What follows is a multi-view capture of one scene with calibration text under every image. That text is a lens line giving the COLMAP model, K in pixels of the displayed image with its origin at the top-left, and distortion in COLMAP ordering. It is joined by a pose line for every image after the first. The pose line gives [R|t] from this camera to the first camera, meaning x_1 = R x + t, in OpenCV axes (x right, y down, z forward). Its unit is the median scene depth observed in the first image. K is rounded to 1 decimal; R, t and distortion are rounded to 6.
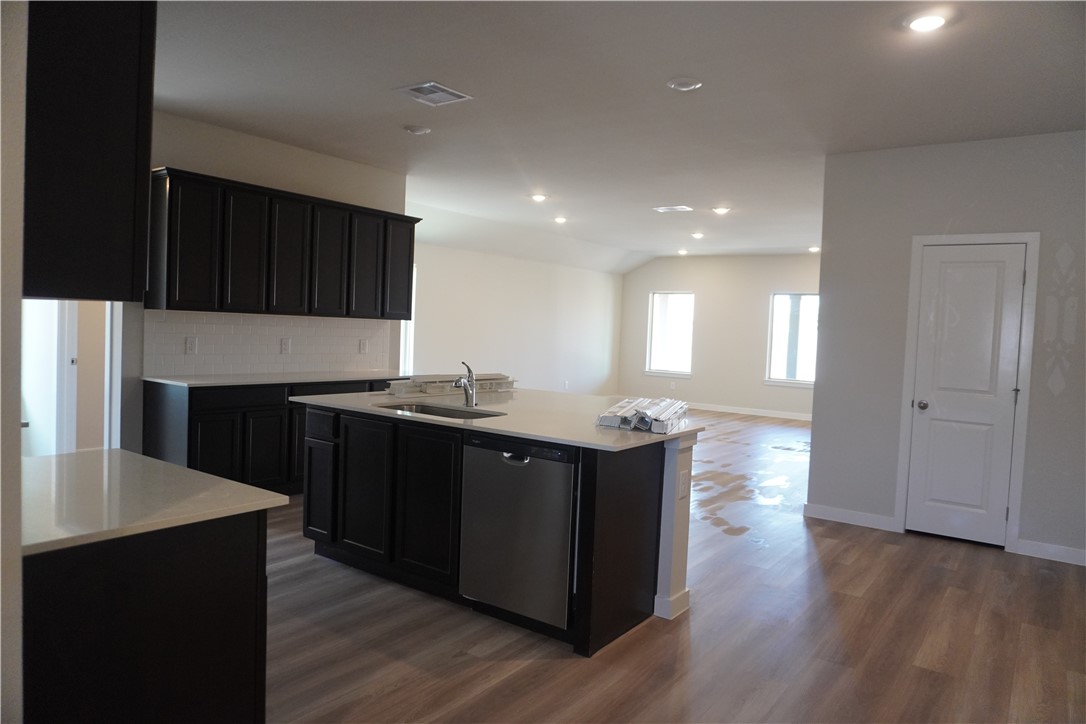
lens RADIAL K [[722.8, 0, 538.6], [0, 722.8, 358.4], [0, 0, 1]] dist [-0.048257, 0.031686]
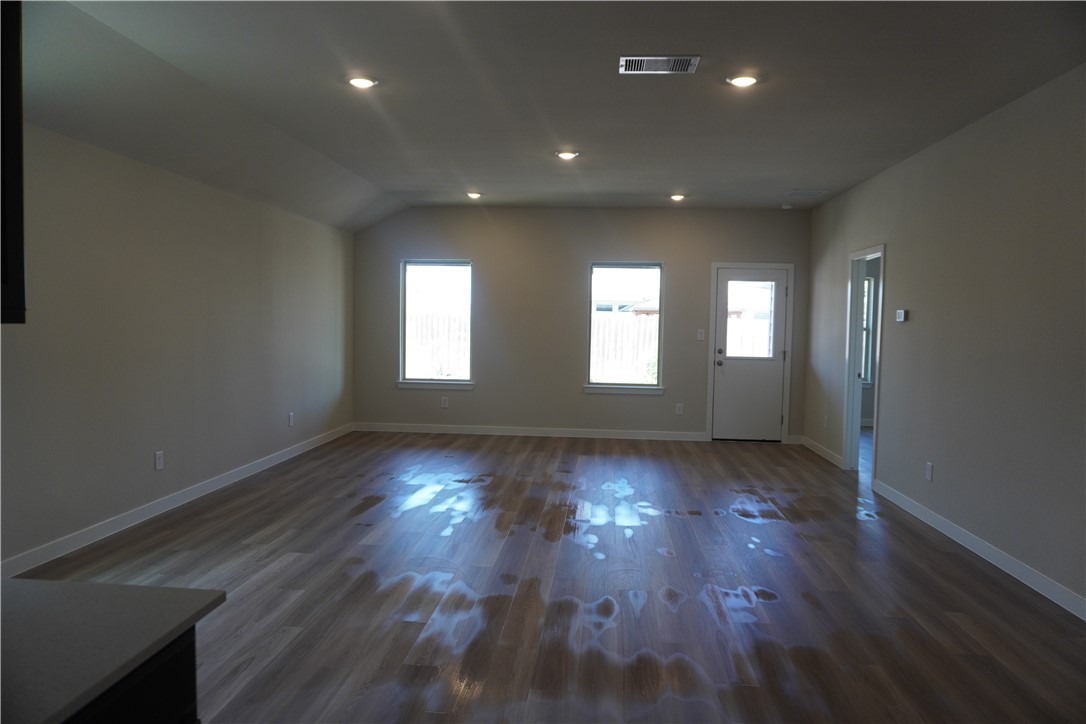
lens RADIAL K [[722.8, 0, 538.6], [0, 722.8, 358.4], [0, 0, 1]] dist [-0.048257, 0.031686]
pose [[0.861788, -0.052175, 0.504579, -0.218682], [0.042082, 0.998621, 0.031388, -0.059158], [-0.505521, -0.005816, 0.862795, 1.120781]]
